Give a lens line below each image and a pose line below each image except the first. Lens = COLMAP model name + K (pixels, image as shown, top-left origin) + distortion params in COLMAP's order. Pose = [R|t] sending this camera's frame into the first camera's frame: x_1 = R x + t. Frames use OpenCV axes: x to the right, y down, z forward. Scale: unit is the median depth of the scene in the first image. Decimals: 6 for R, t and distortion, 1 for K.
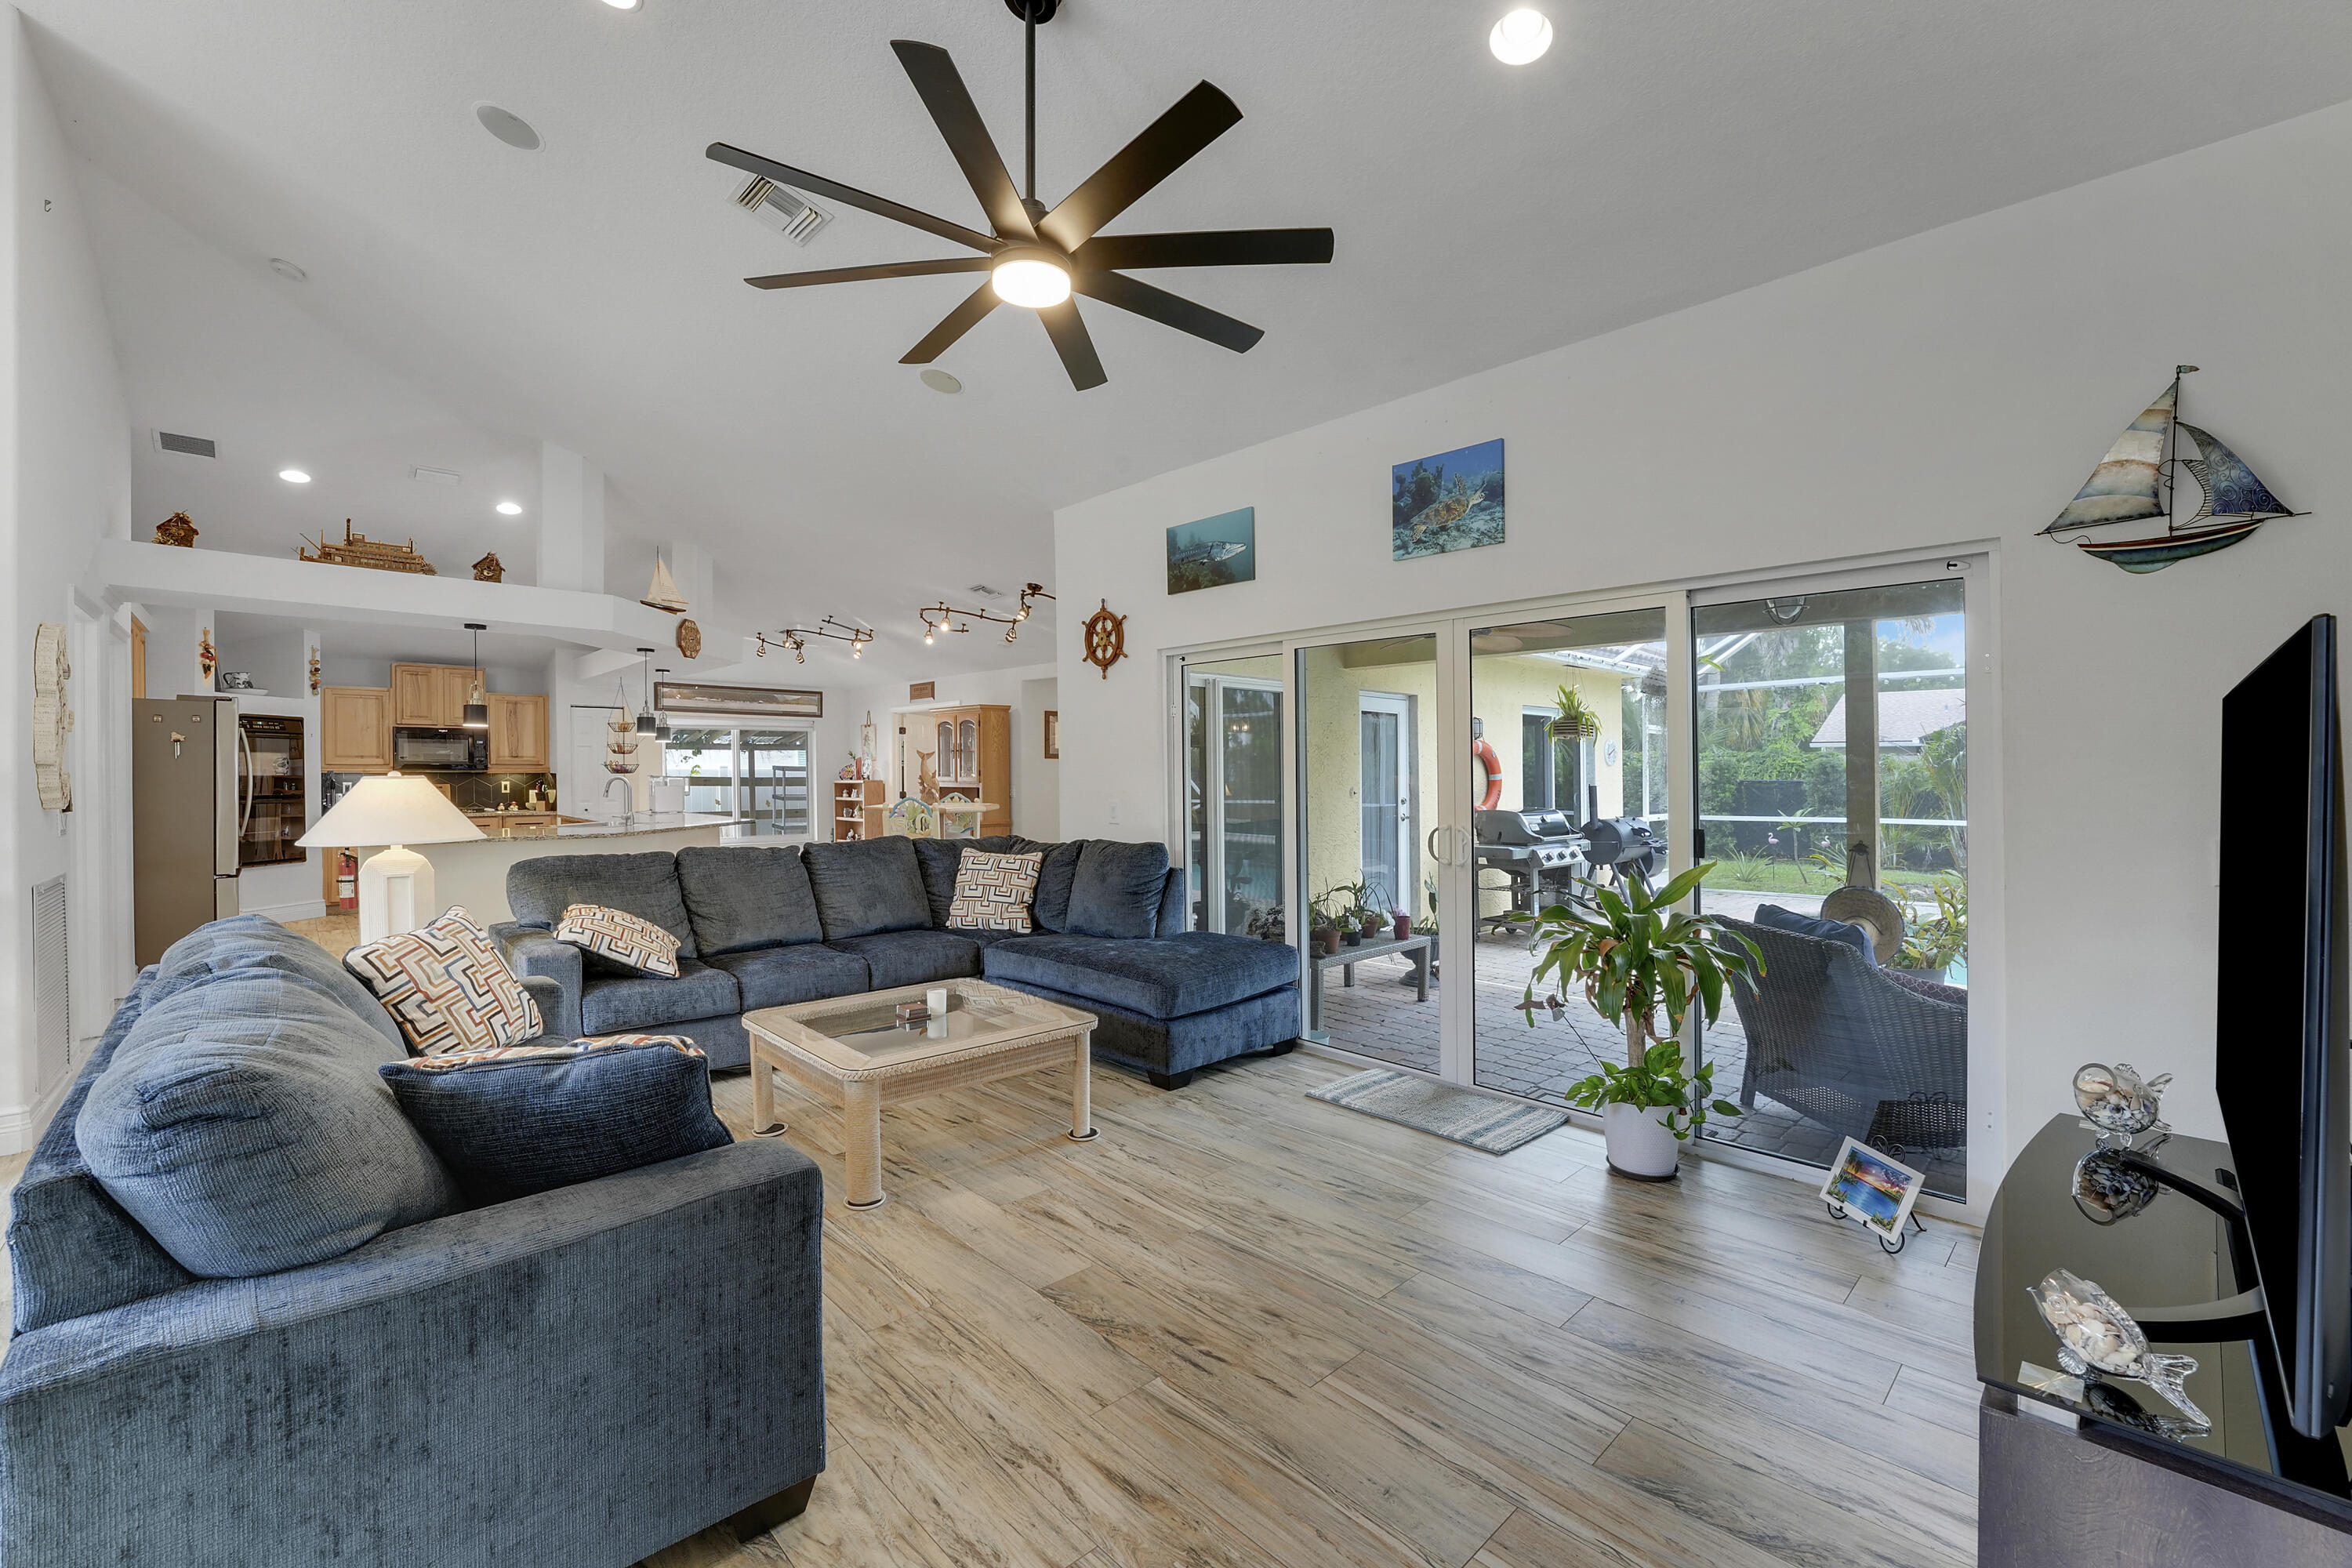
lens RADIAL K [[955.7, 0, 1182.4], [0, 955.7, 774.7], [0, 0, 1]] dist [-0.022786, 0.000380]
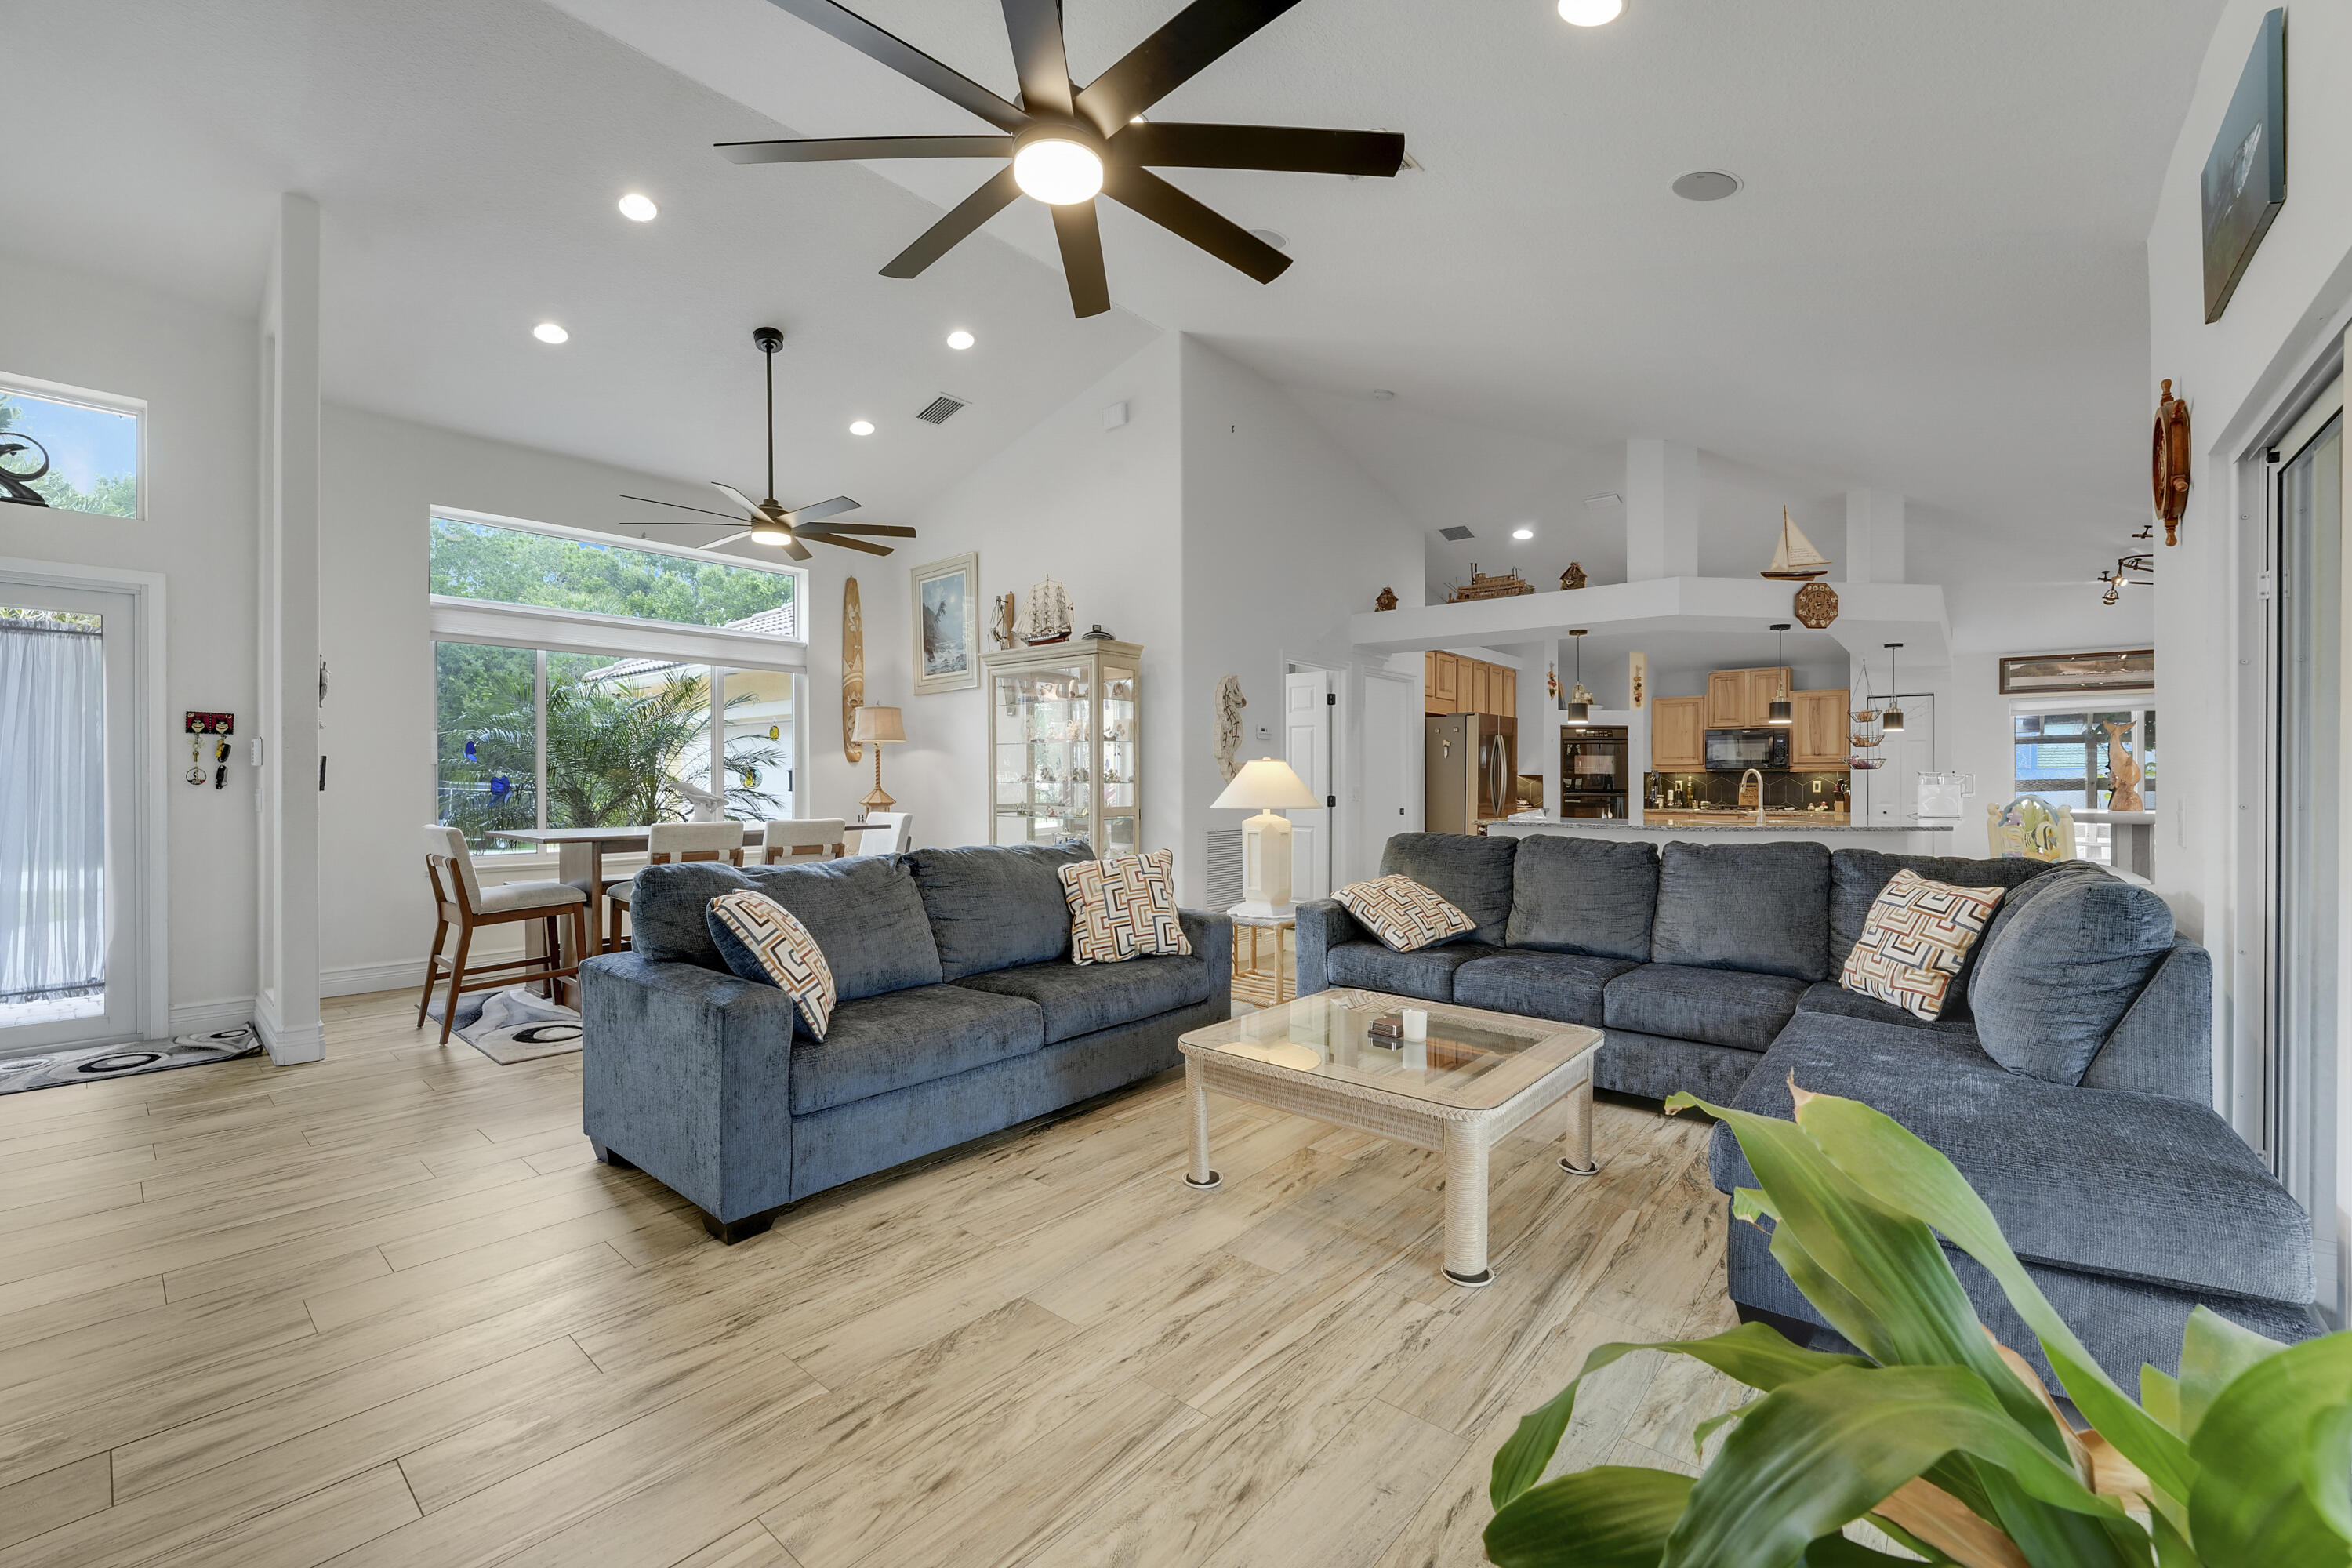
lens RADIAL K [[955.7, 0, 1174.6], [0, 955.7, 791.4], [0, 0, 1]] dist [-0.022786, 0.000380]
pose [[0.113855, 0.010156, -0.993445, 0.328685], [-0.004090, 0.999944, 0.009753, 0.021502], [0.993489, 0.002953, 0.113890, 0.448955]]
